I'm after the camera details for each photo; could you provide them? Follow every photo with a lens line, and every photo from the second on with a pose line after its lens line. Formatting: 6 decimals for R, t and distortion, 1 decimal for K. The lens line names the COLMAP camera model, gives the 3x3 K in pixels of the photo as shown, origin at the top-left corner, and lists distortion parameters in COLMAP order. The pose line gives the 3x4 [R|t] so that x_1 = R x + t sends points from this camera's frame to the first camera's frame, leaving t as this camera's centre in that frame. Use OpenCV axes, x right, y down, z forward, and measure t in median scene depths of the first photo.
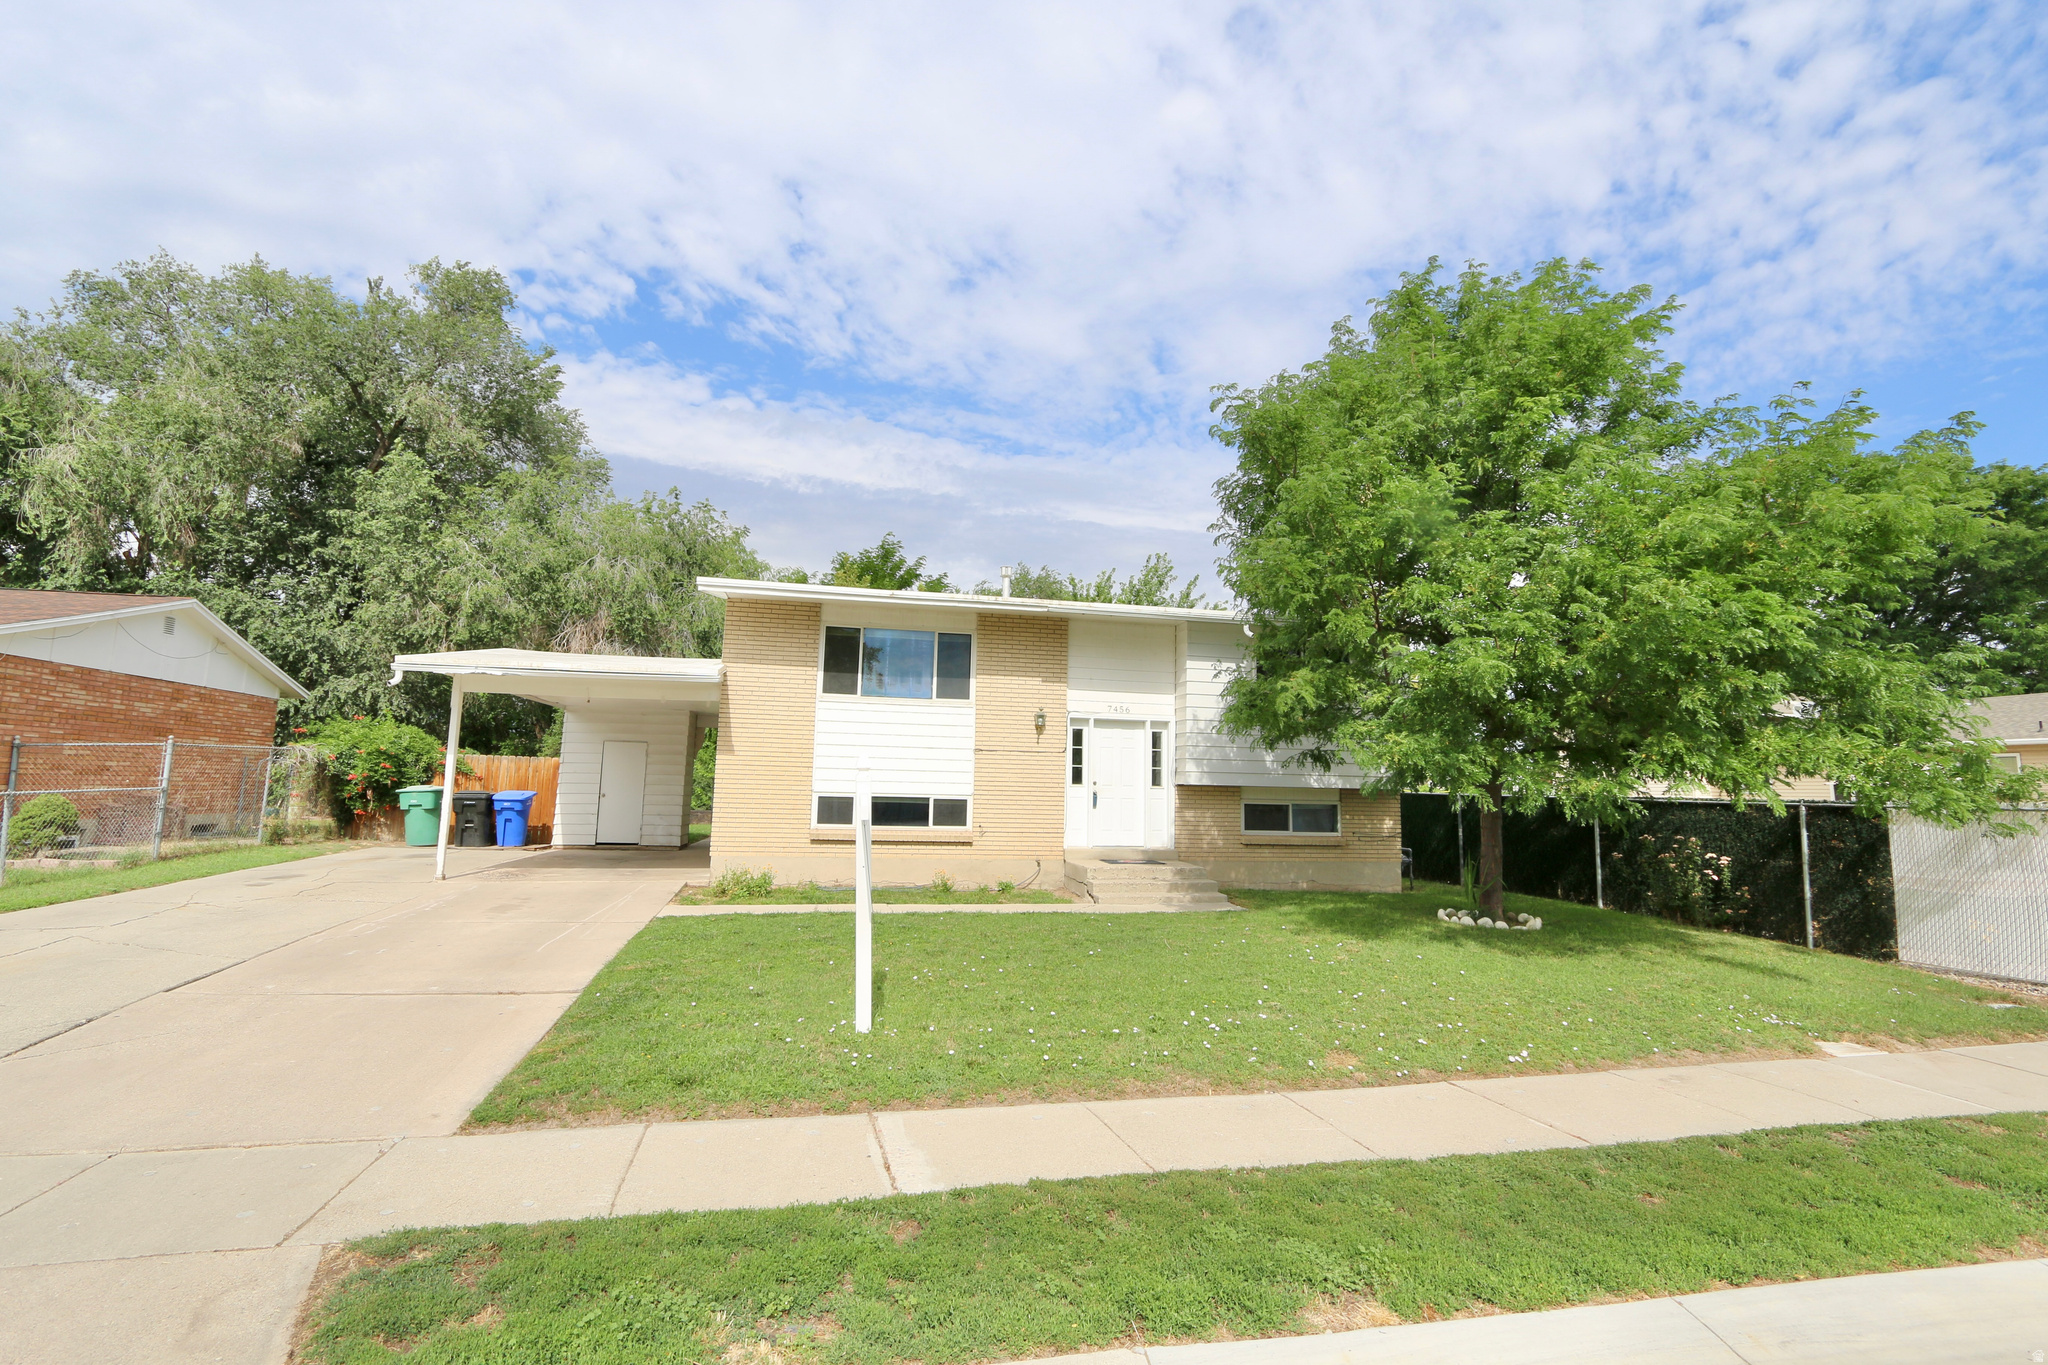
lens RADIAL K [[938.3, 0, 1016.1], [0, 938.3, 687.6], [0, 0, 1]] dist [-0.009934, 0.001237]
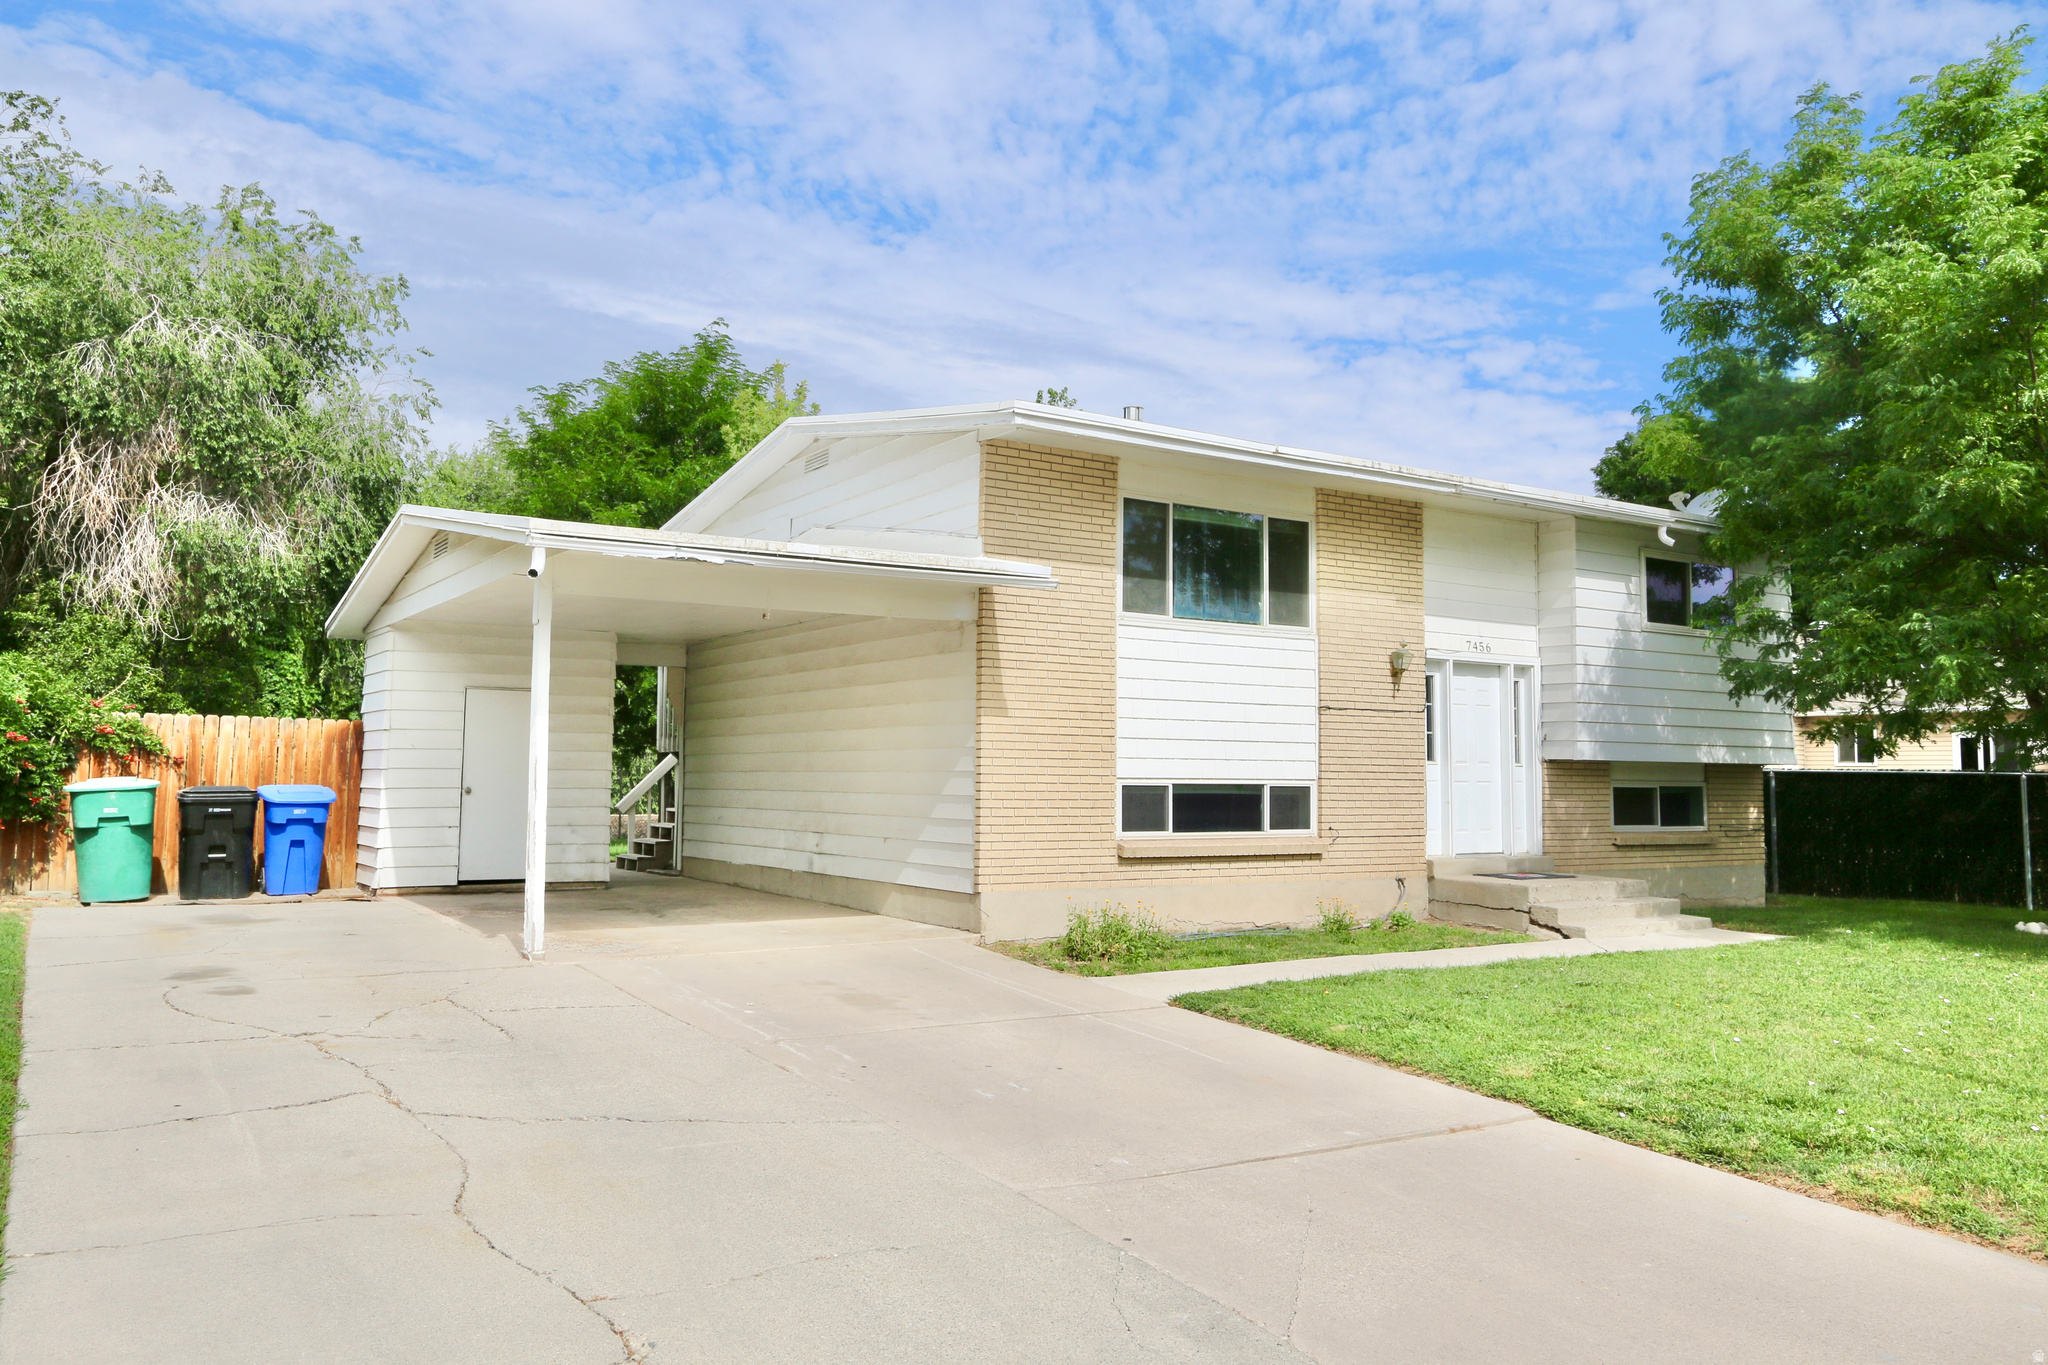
lens RADIAL K [[1496.7, 0, 1026.0], [0, 1496.7, 671.7], [0, 0, 1]] dist [0.030600, -0.013578]
pose [[0.933384, 0.012039, 0.358676, -0.447724], [-0.028507, 0.998766, 0.040660, 0.005538], [-0.357744, -0.048176, 0.932576, 0.105109]]
